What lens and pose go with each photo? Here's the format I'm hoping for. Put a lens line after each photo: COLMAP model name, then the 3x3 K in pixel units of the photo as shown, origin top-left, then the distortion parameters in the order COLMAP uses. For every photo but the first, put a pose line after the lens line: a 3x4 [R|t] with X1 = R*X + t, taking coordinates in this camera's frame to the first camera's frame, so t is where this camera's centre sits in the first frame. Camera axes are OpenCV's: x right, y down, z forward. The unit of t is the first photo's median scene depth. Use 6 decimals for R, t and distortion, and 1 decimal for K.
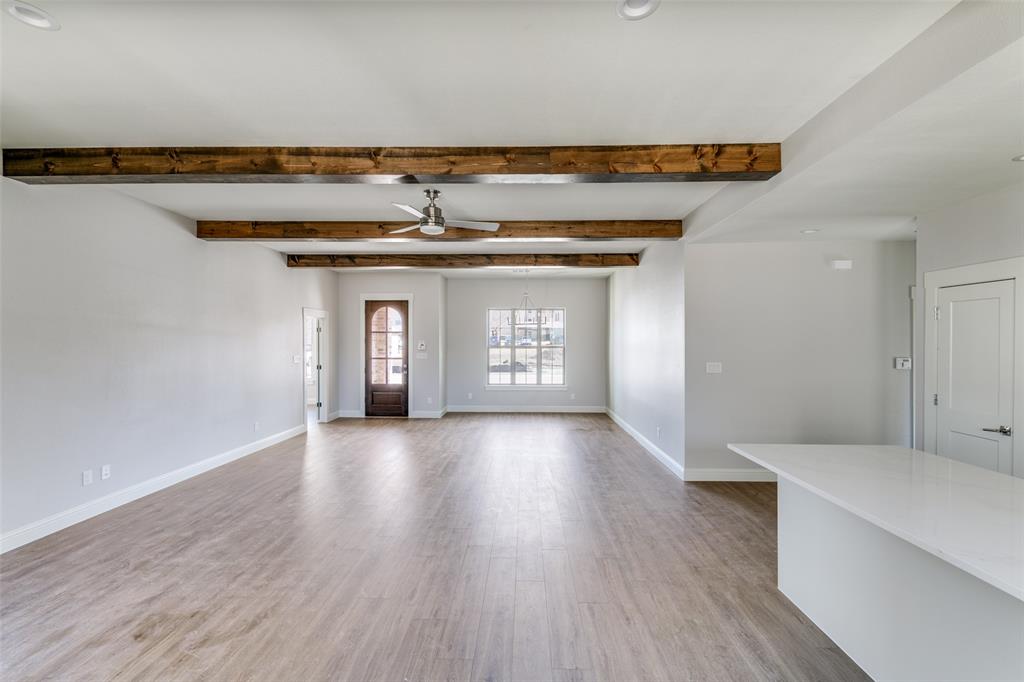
lens RADIAL K [[460.1, 0, 523.5], [0, 460.1, 343.7], [0, 0, 1]] dist [0.013741, -0.005198]
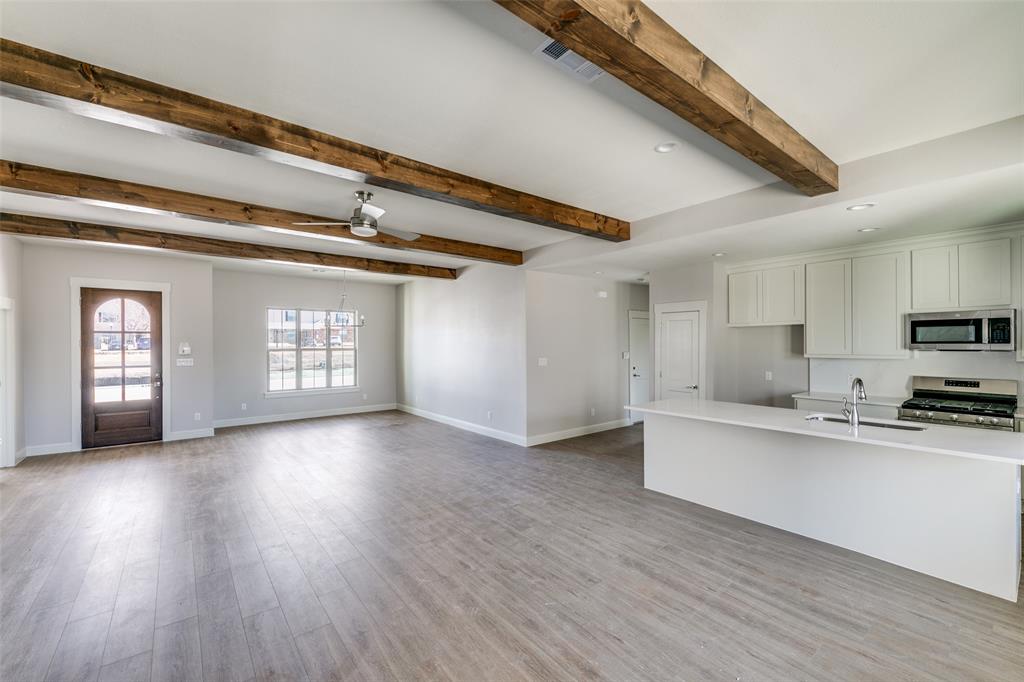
lens RADIAL K [[428.2, 0, 536.4], [0, 428.2, 345.2], [0, 0, 1]] dist [0.013329, -0.004081]
pose [[0.745491, -0.007564, 0.666472, -0.441018], [0.007790, 0.999966, 0.002635, -0.000772], [-0.666470, 0.003228, 0.745525, 0.049345]]
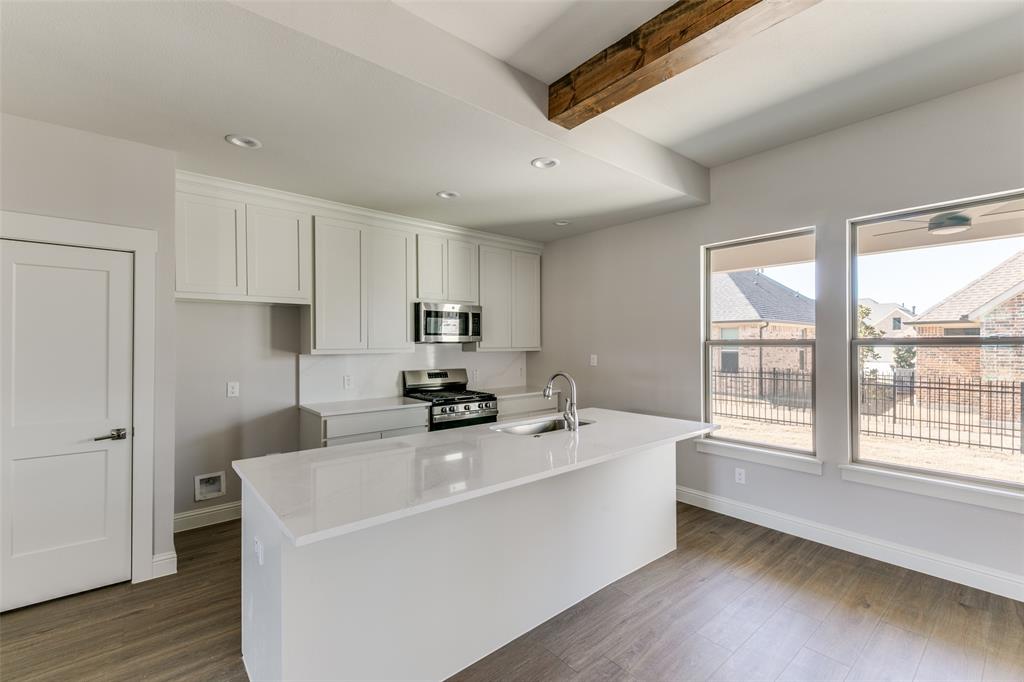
lens RADIAL K [[438.9, 0, 514.3], [0, 438.9, 343.0], [0, 0, 1]] dist [0.012522, -0.004709]
pose [[-0.652212, 0.003994, 0.758026, -0.004301], [0.005564, 0.999984, -0.000481, 0.021407], [-0.758016, 0.003903, -0.652224, 0.626655]]
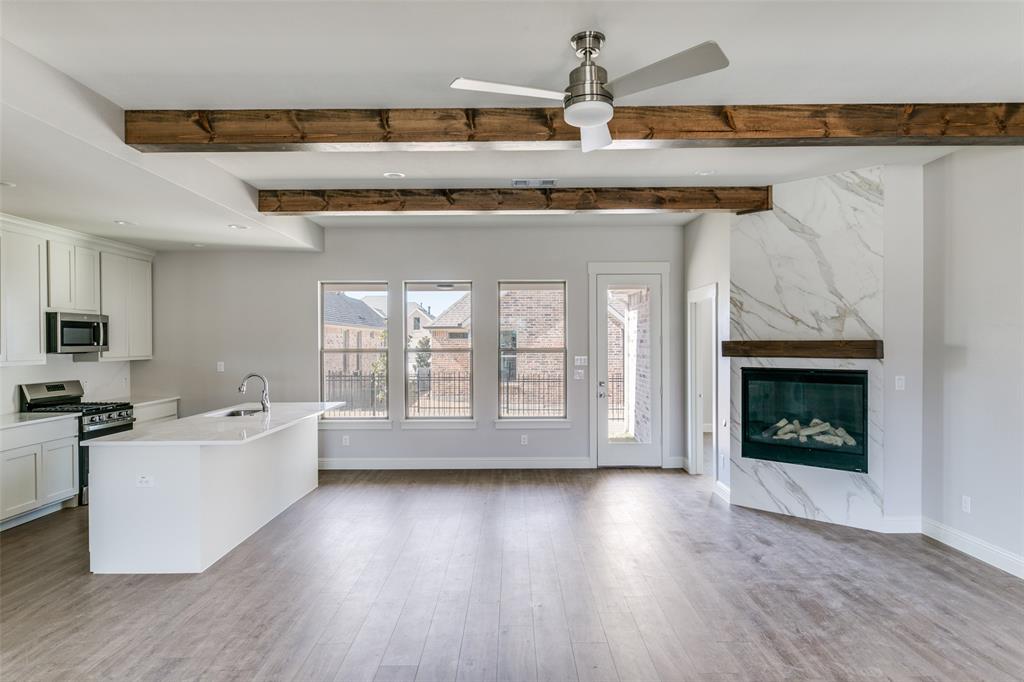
lens RADIAL K [[588.8, 0, 506.3], [0, 588.8, 346.3], [0, 0, 1]] dist [-0.000783, -0.003793]
pose [[-0.999981, 0.003995, -0.004610, -0.086791], [0.003948, 0.999940, 0.010191, -0.003267], [0.004650, 0.010172, -0.999937, 1.331726]]
